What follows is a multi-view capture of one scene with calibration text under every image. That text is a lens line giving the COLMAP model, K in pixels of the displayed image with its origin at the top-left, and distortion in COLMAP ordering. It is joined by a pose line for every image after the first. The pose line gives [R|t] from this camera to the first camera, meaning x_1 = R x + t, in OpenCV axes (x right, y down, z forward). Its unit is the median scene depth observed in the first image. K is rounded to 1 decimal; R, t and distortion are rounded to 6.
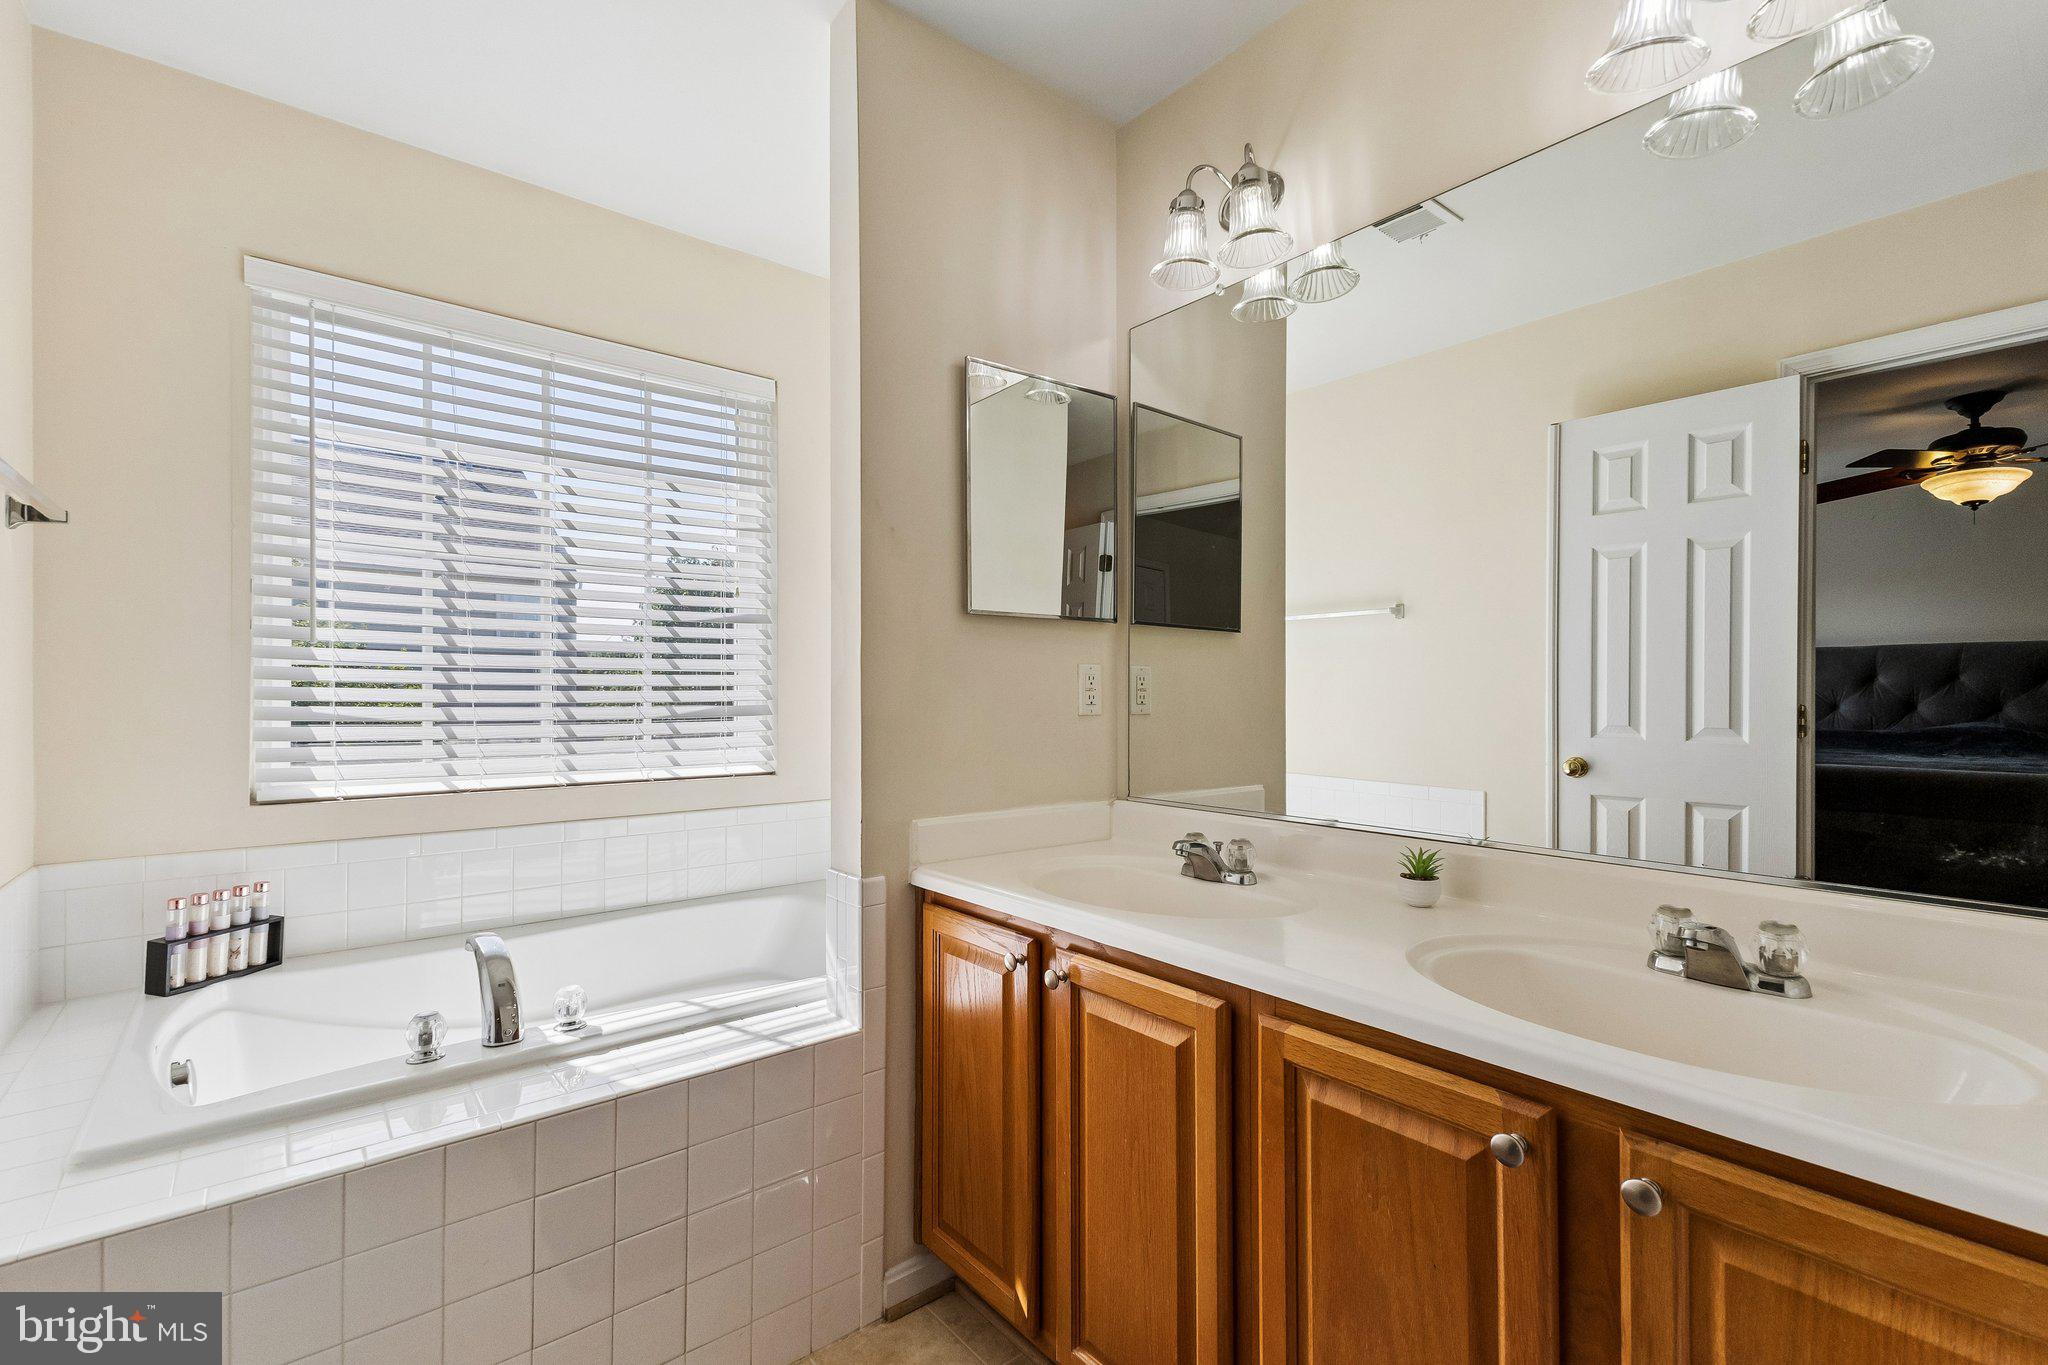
lens RADIAL K [[905.6, 0, 1027.5], [0, 905.6, 699.6], [0, 0, 1]] dist [0.013627, -0.000098]
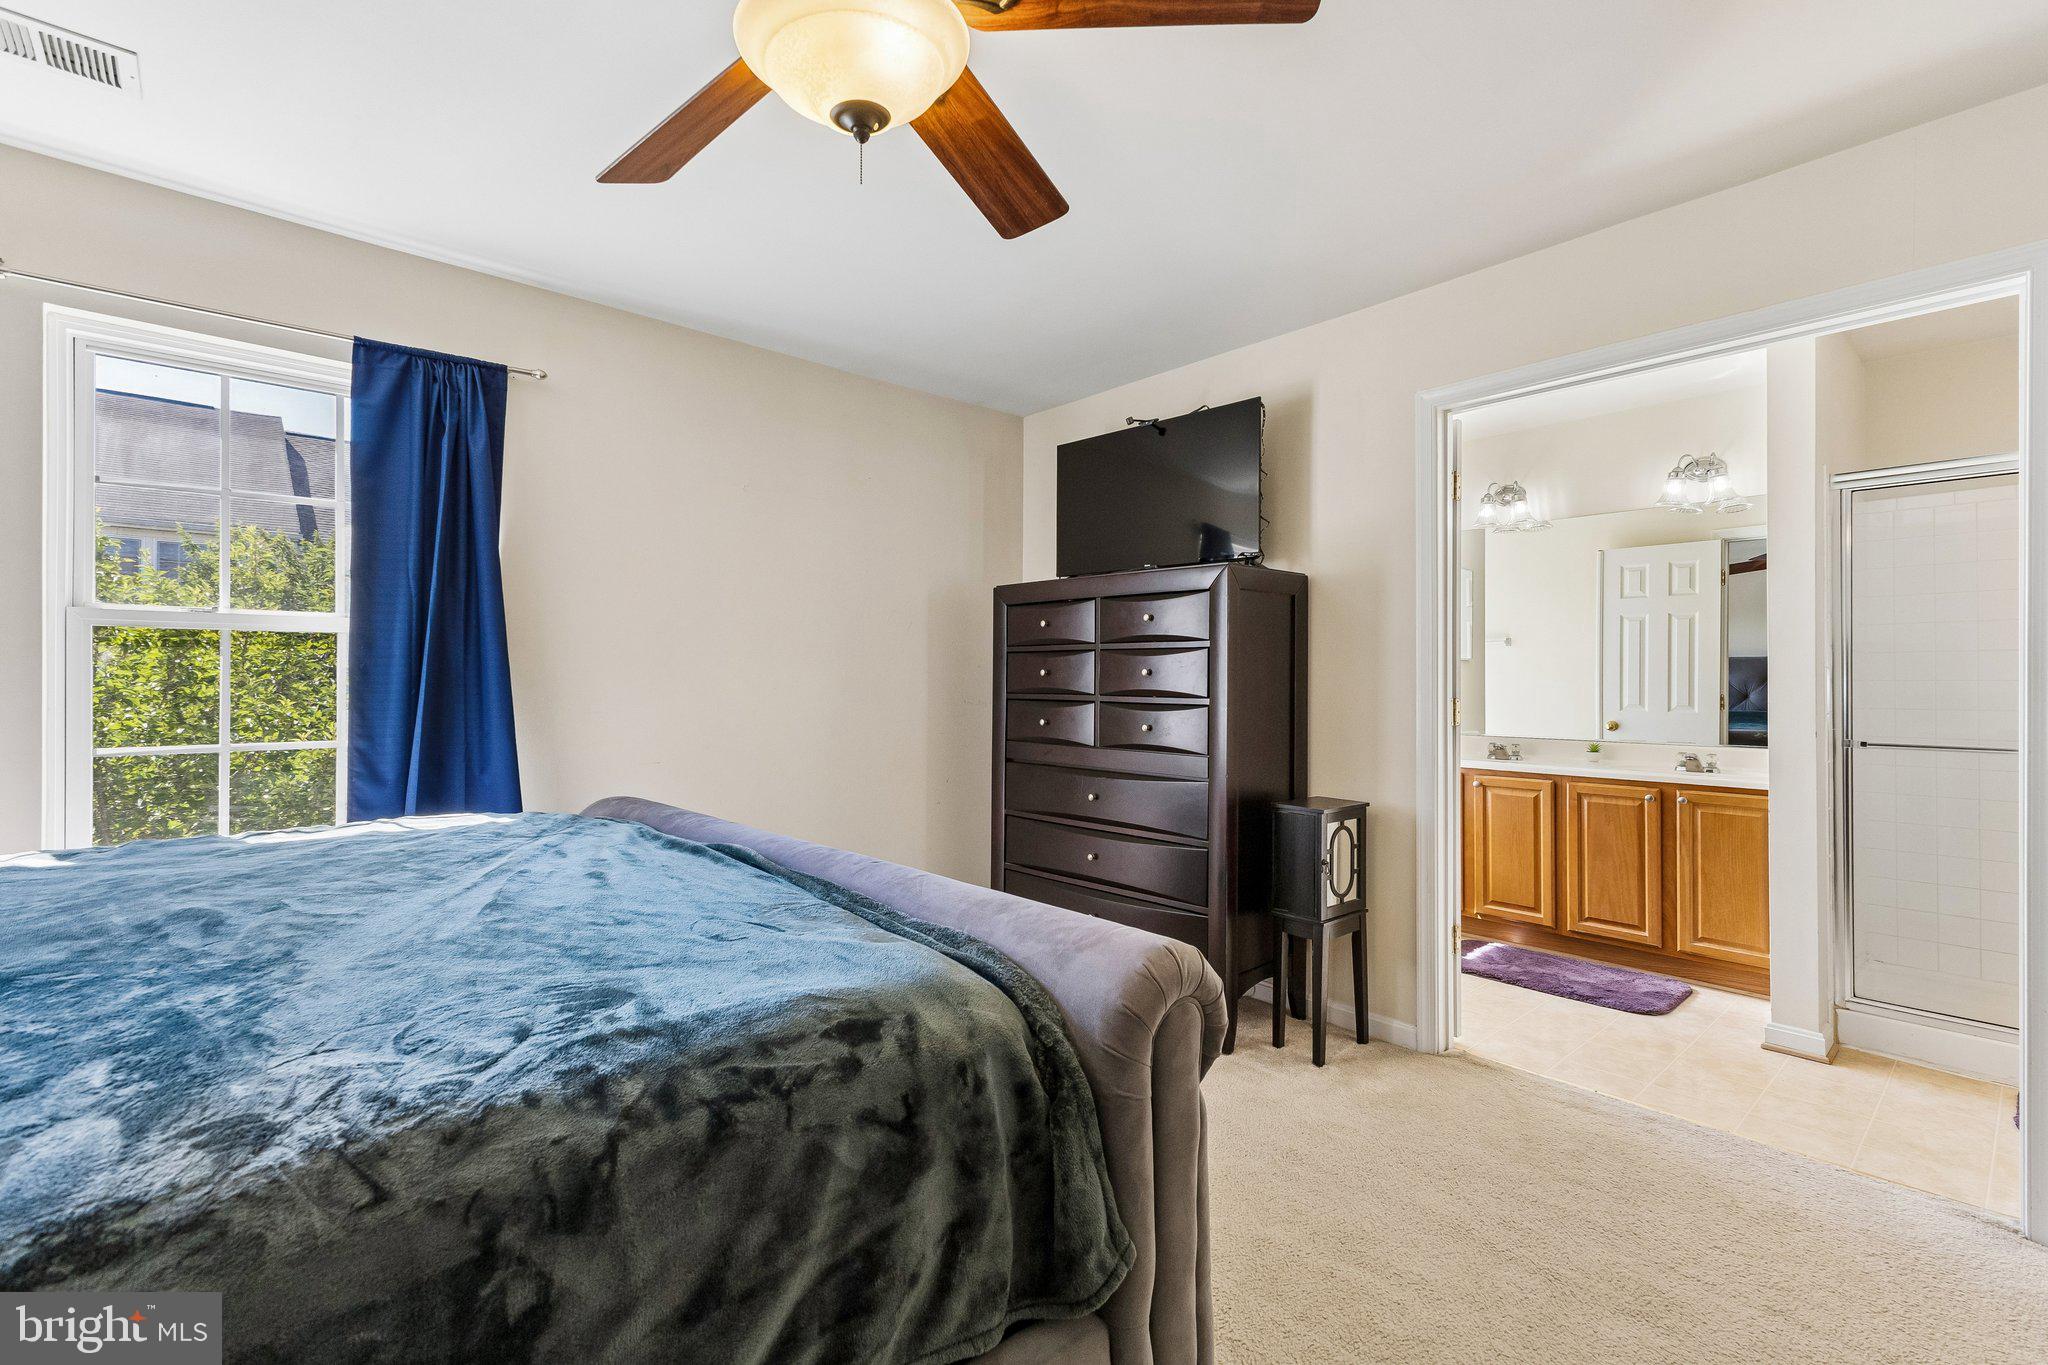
lens RADIAL K [[883.4, 0, 1024.0], [0, 883.4, 682.5], [0, 0, 1]] dist [0.000789, 0.000021]
pose [[0.999658, 0.002183, 0.026049, -1.272315], [-0.001923, 0.999948, -0.009984, 0.003960], [-0.026070, 0.009931, 0.999611, -1.550339]]
